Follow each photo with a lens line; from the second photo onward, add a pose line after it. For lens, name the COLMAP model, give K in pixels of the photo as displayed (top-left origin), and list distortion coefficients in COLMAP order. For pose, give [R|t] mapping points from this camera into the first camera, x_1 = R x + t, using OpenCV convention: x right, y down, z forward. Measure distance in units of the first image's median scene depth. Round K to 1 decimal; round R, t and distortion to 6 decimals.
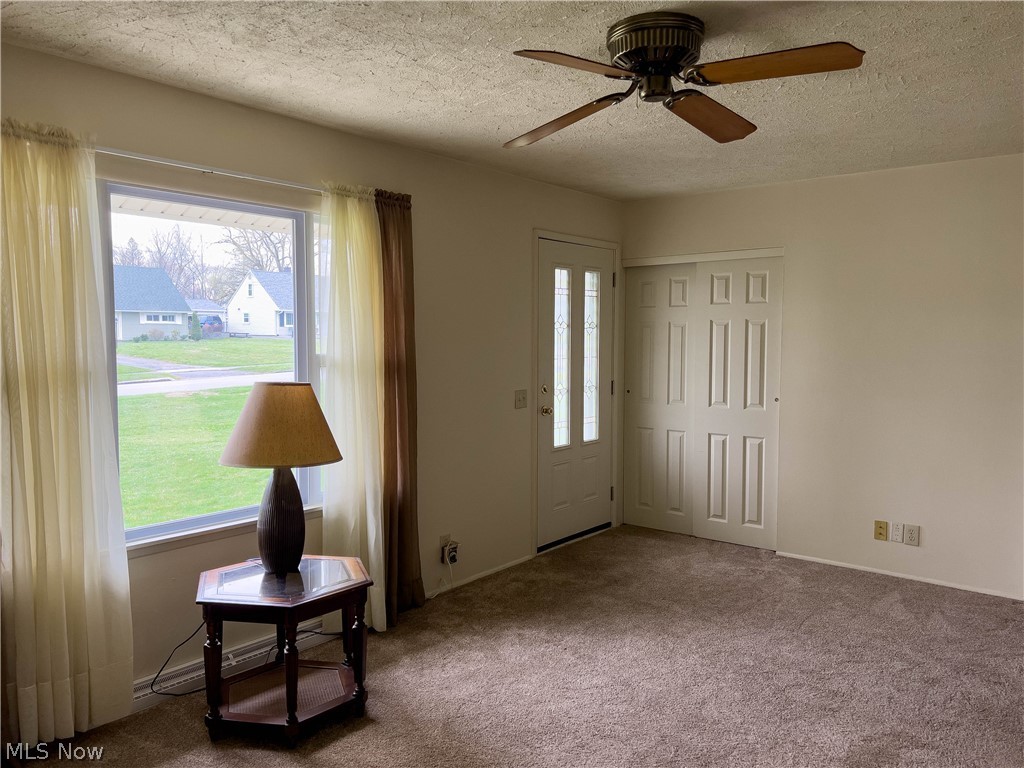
lens RADIAL K [[776.7, 0, 509.3], [0, 776.7, 385.2], [0, 0, 1]] dist [0.049733, -0.046695]
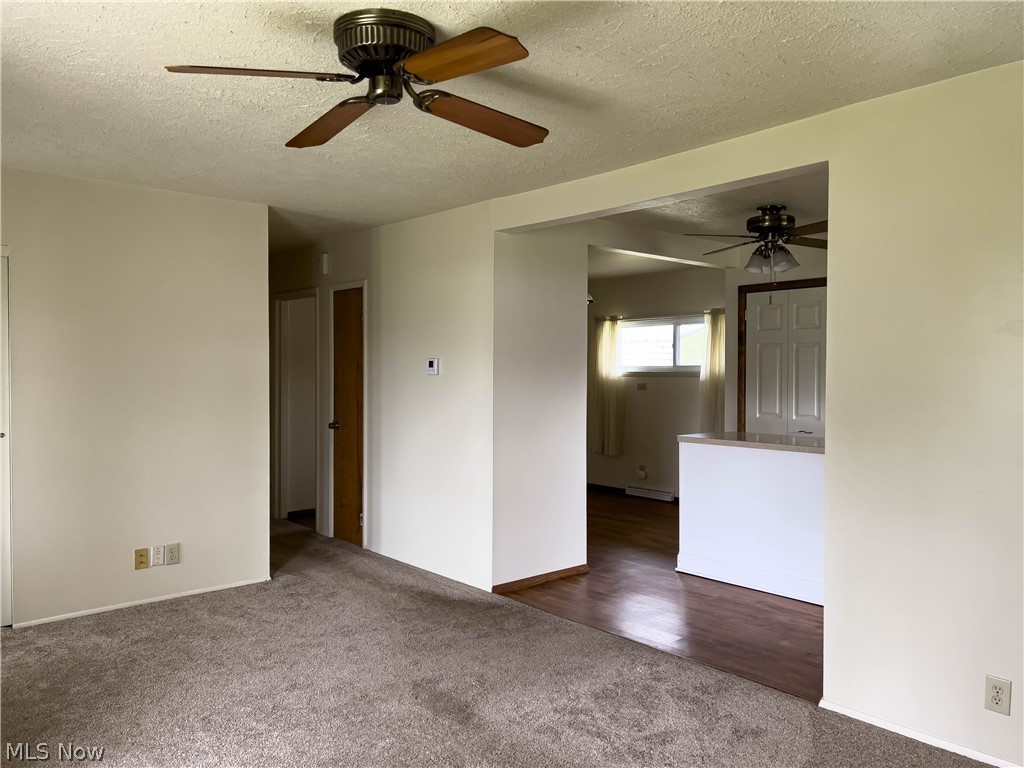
lens RADIAL K [[776.7, 0, 509.3], [0, 776.7, 385.2], [0, 0, 1]] dist [0.049733, -0.046695]
pose [[0.166669, -0.027451, 0.985631, -0.435196], [0.063858, 0.997814, 0.016992, -0.016641], [-0.983943, 0.060108, 0.168058, 0.420187]]
